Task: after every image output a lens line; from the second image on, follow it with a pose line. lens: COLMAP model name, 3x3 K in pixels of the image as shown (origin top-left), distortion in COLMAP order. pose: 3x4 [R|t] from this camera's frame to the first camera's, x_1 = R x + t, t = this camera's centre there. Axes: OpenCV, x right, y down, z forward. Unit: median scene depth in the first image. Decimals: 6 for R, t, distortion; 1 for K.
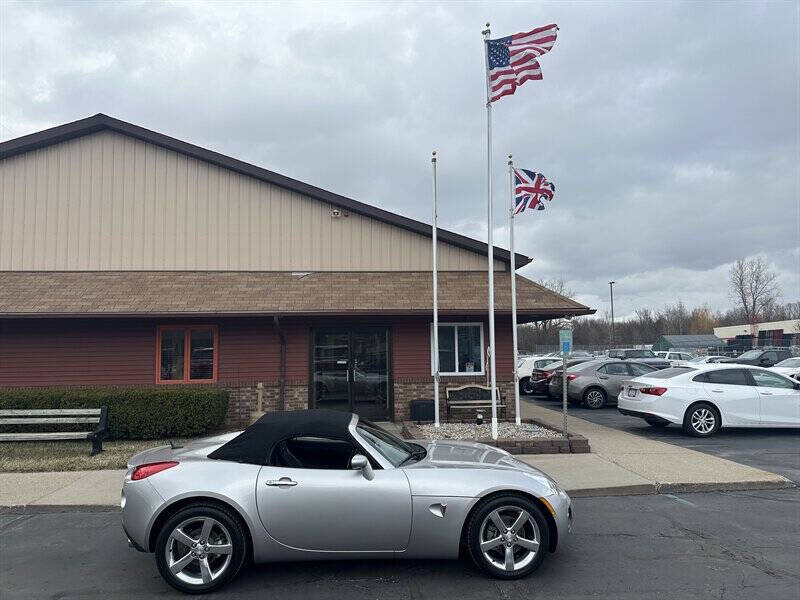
lens RADIAL K [[552.8, 0, 394.4], [0, 552.8, 305.7], [0, 0, 1]] dist [0.018411, -0.014451]
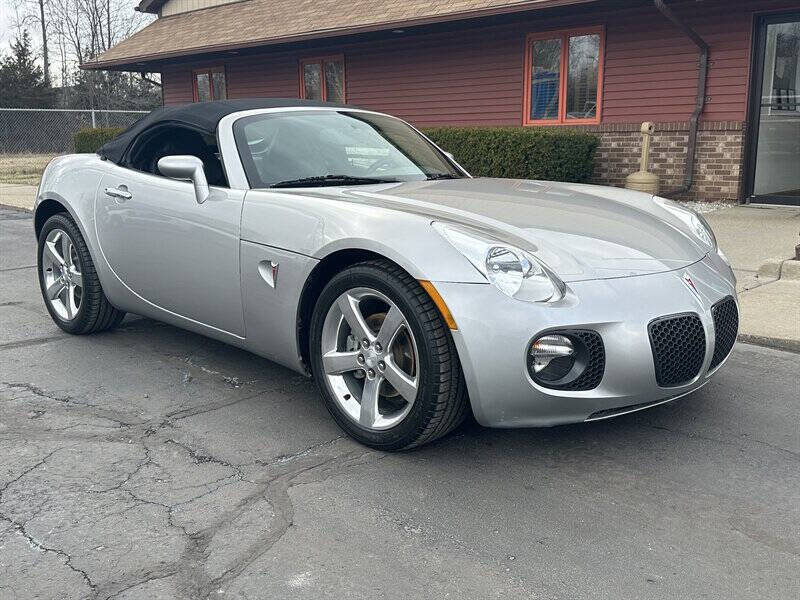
lens RADIAL K [[818.3, 0, 407.5], [0, 818.3, 295.9], [0, 0, 1]] dist [0.045594, 0.000000]
pose [[0.658093, 0.158121, -0.736147, 0.244602], [0.056948, 0.964447, 0.258069, 0.075042], [0.750780, -0.211755, 0.625690, 0.227234]]
